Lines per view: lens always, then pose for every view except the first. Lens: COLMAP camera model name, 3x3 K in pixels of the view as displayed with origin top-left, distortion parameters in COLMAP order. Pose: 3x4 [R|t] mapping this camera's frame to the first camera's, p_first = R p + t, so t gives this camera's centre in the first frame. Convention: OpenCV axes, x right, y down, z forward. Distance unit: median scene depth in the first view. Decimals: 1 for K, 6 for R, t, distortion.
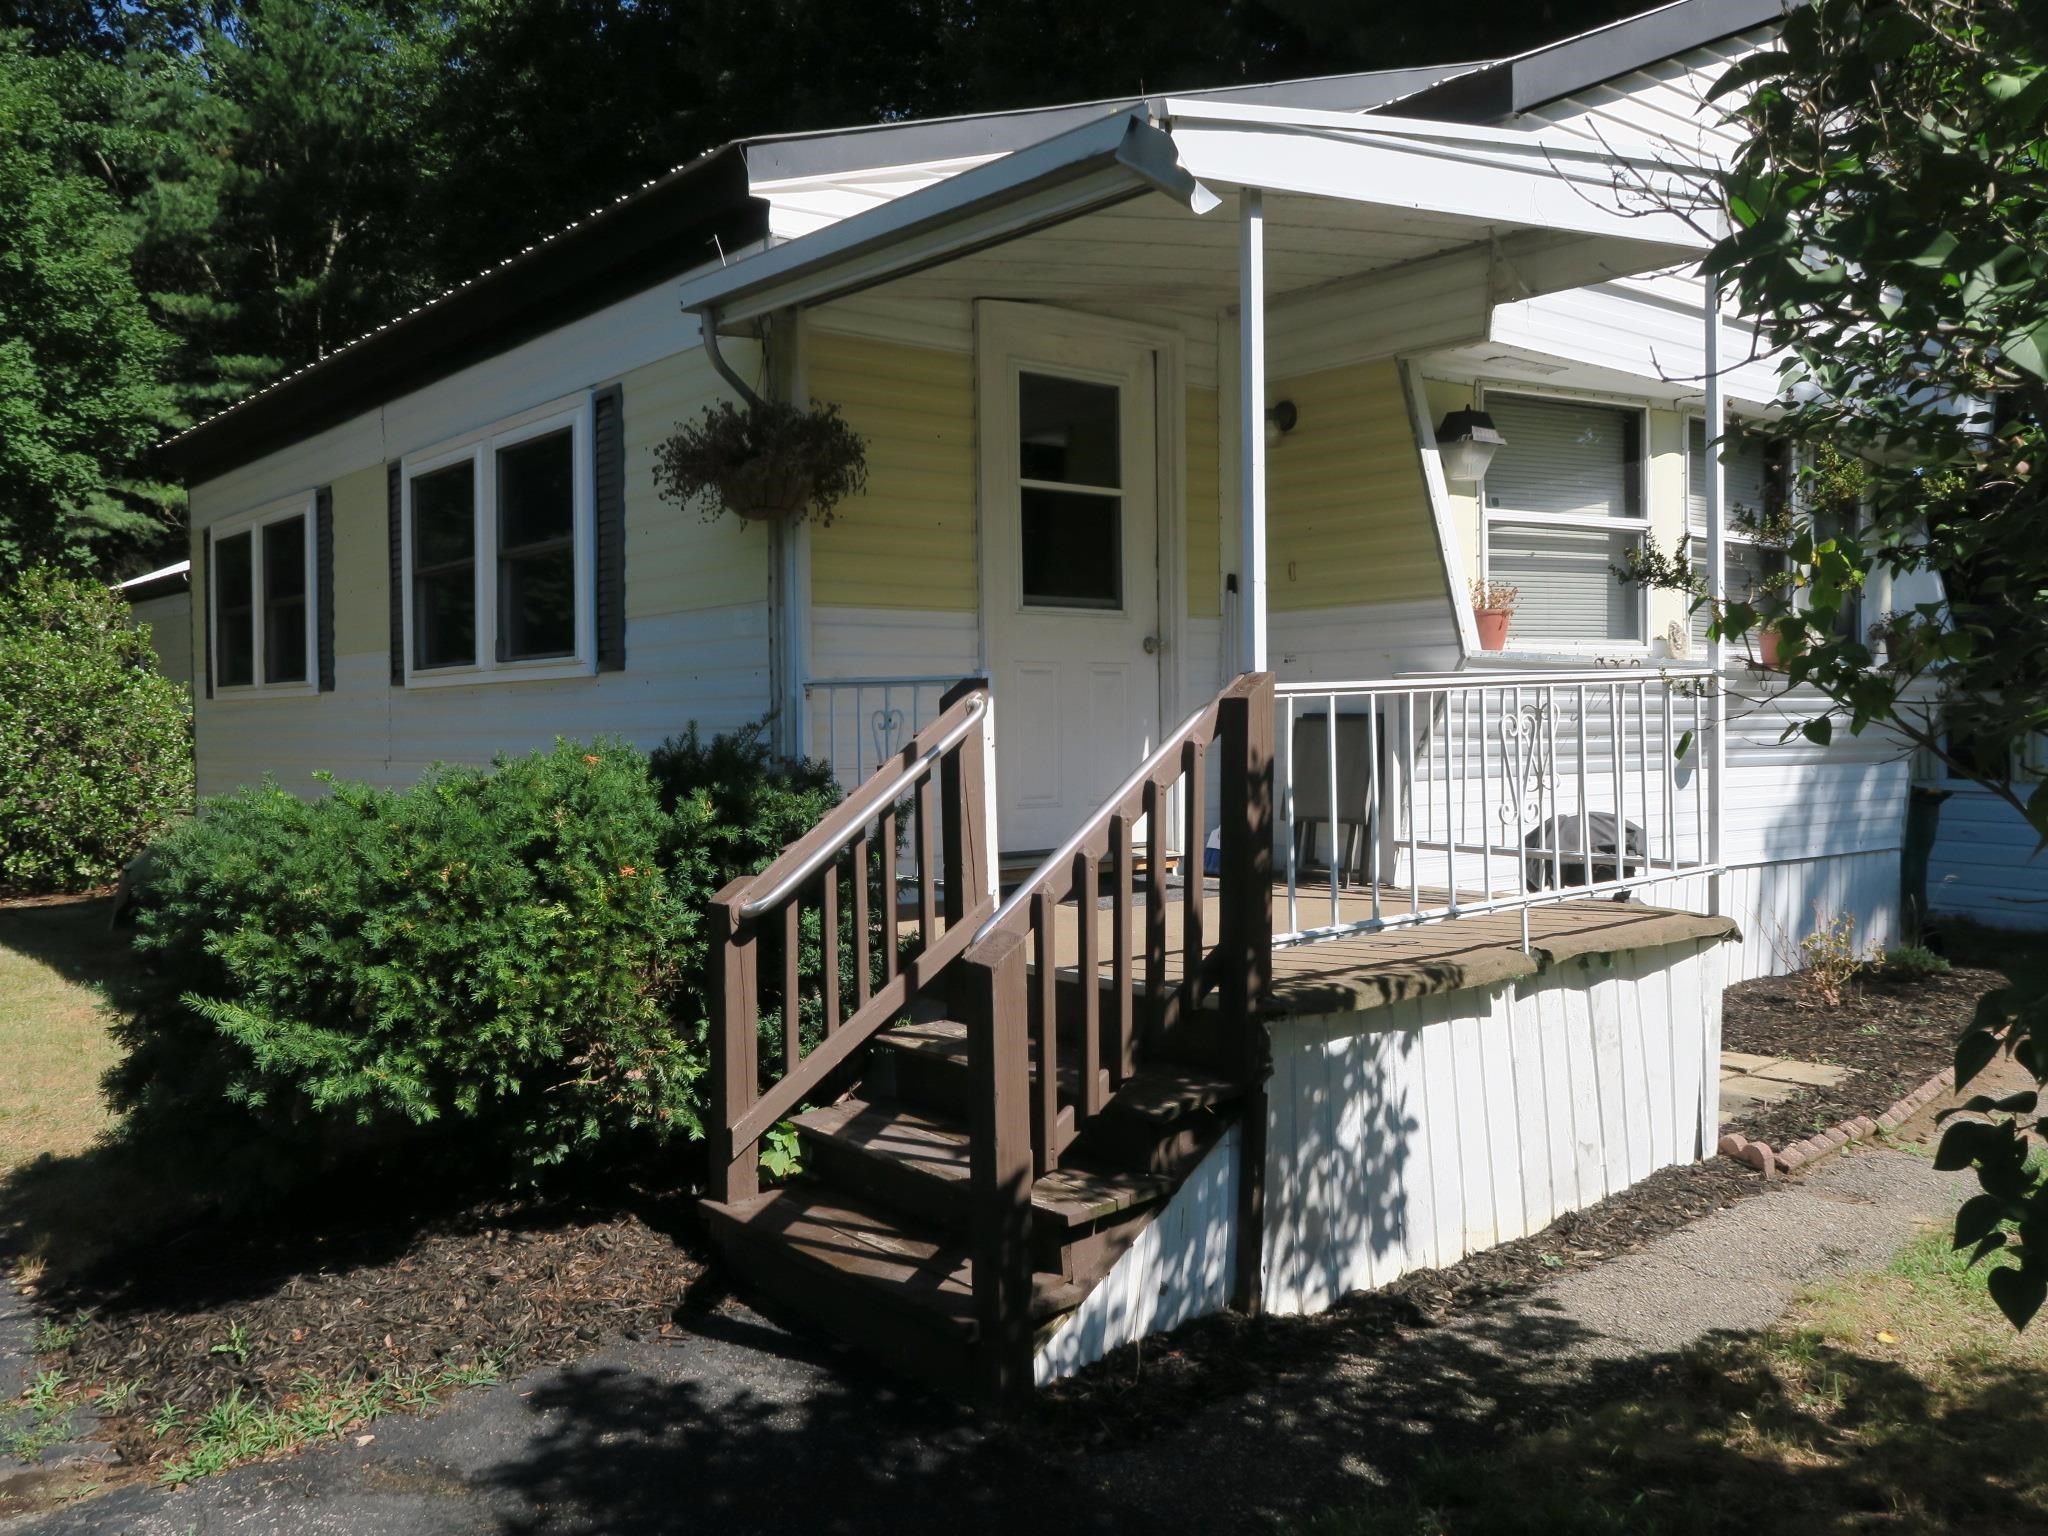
lens RADIAL K [[1739.6, 0, 1018.5], [0, 1739.6, 759.6], [0, 0, 1]] dist [-0.011633, -0.007624]
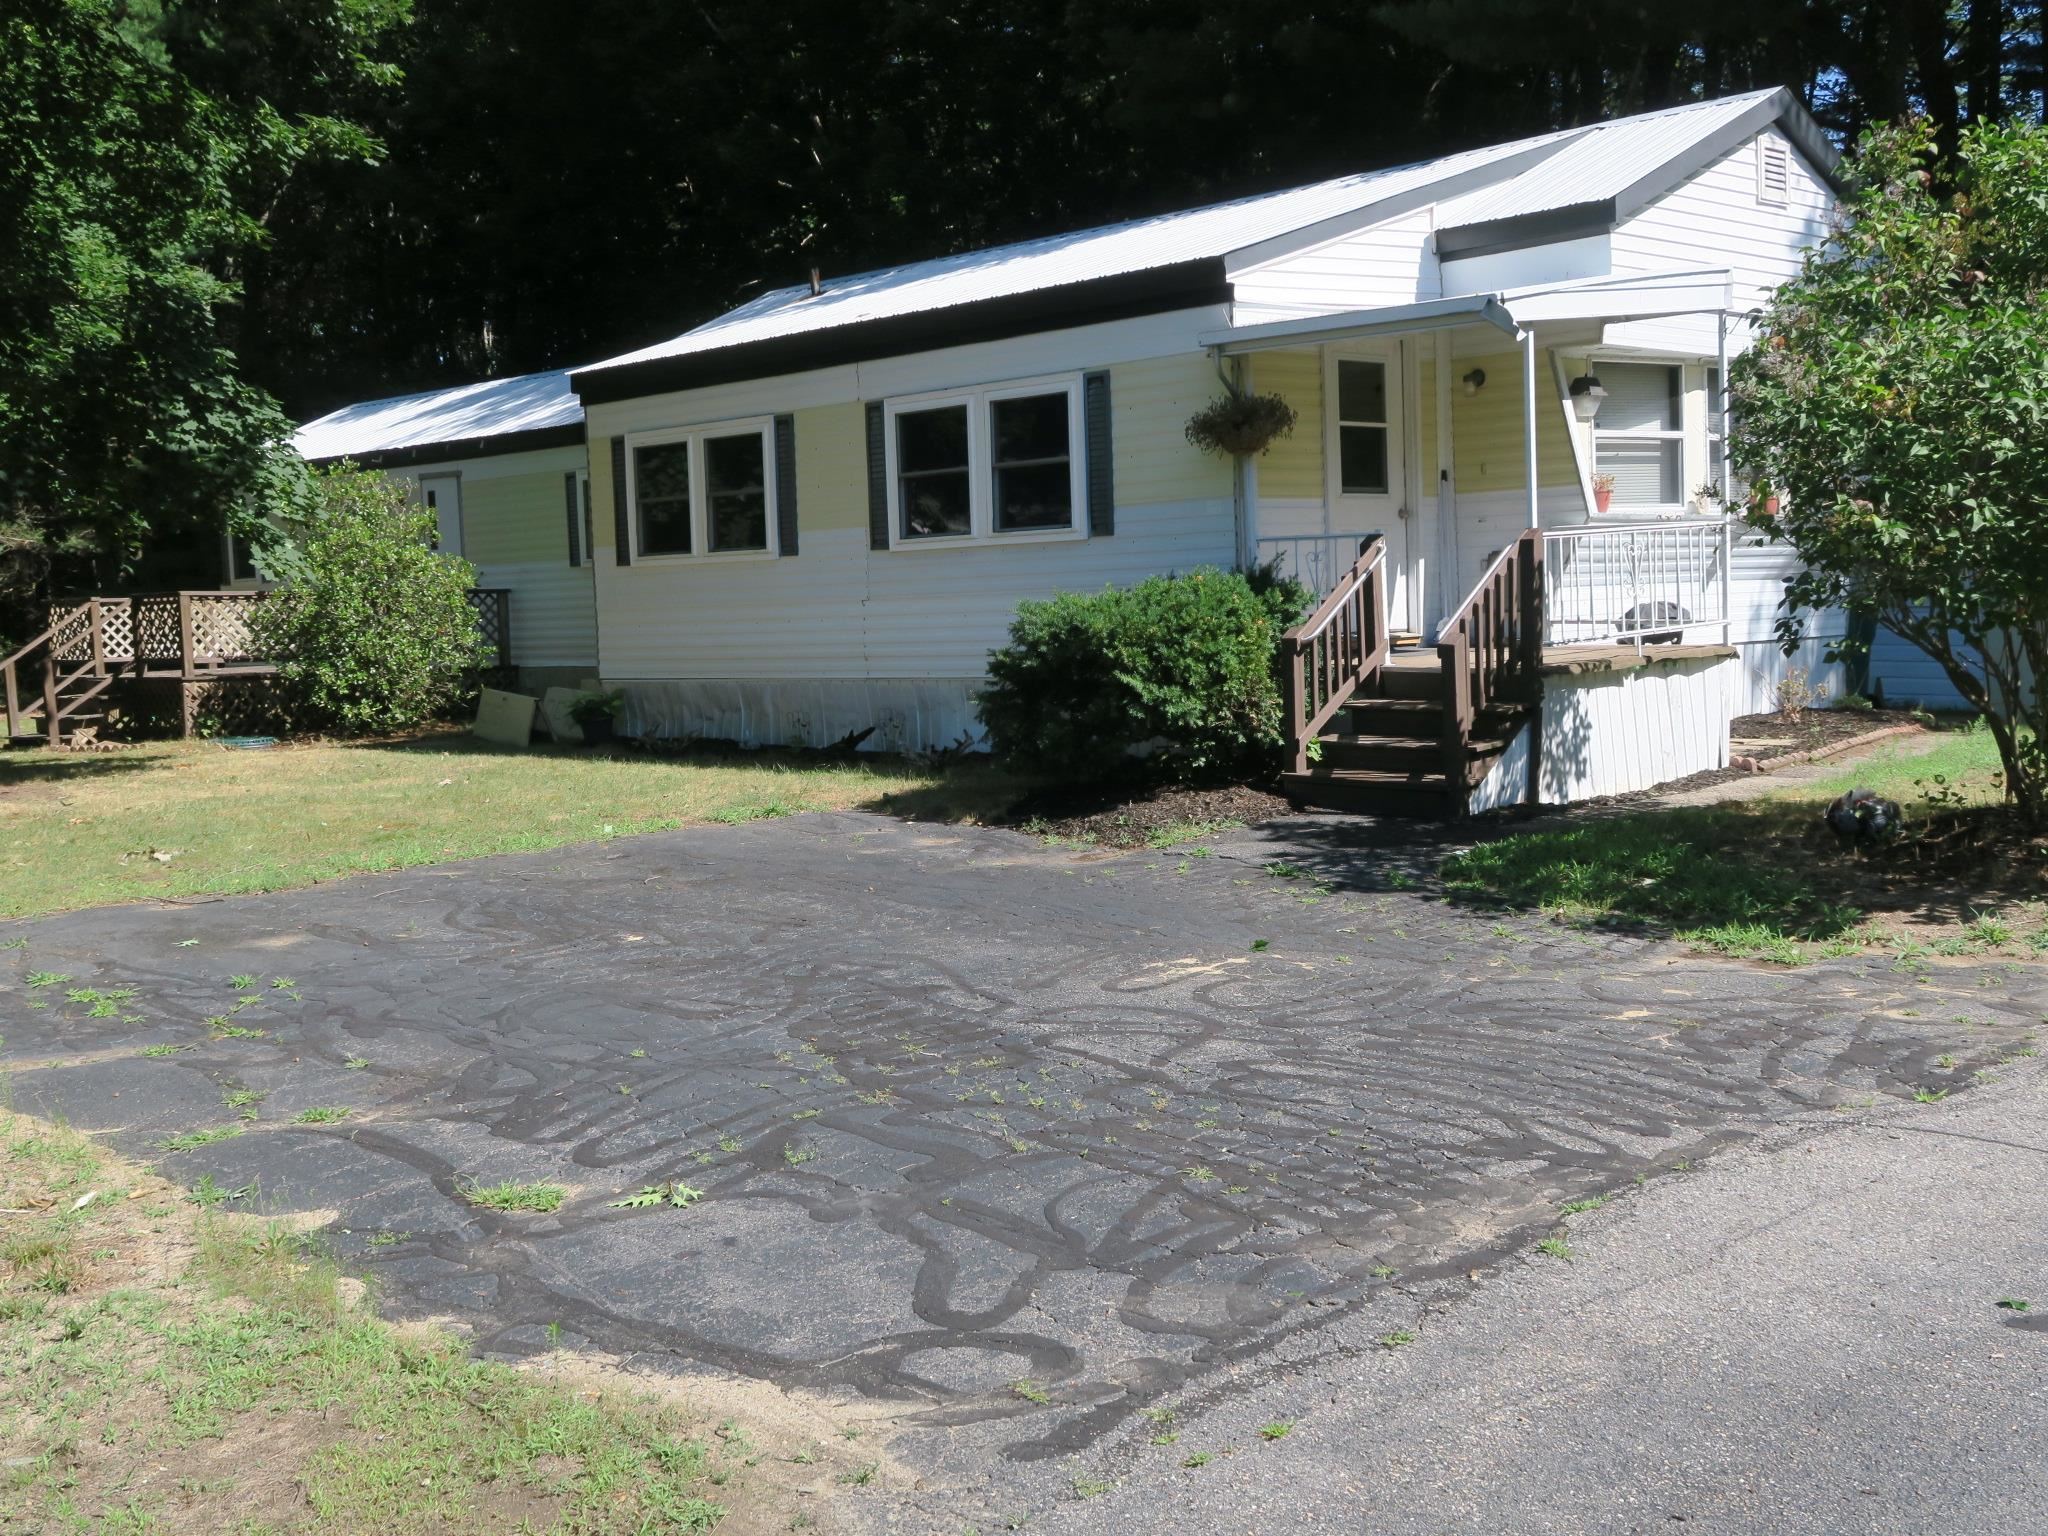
lens RADIAL K [[2312.3, 0, 1021.1], [0, 2312.3, 759.7], [0, 0, 1]] dist [0.042746, 0.000000]
pose [[0.995587, -0.031619, 0.088351, -0.692496], [0.027414, 0.998451, 0.048407, 0.075743], [-0.089745, -0.045771, 0.994912, -1.704173]]
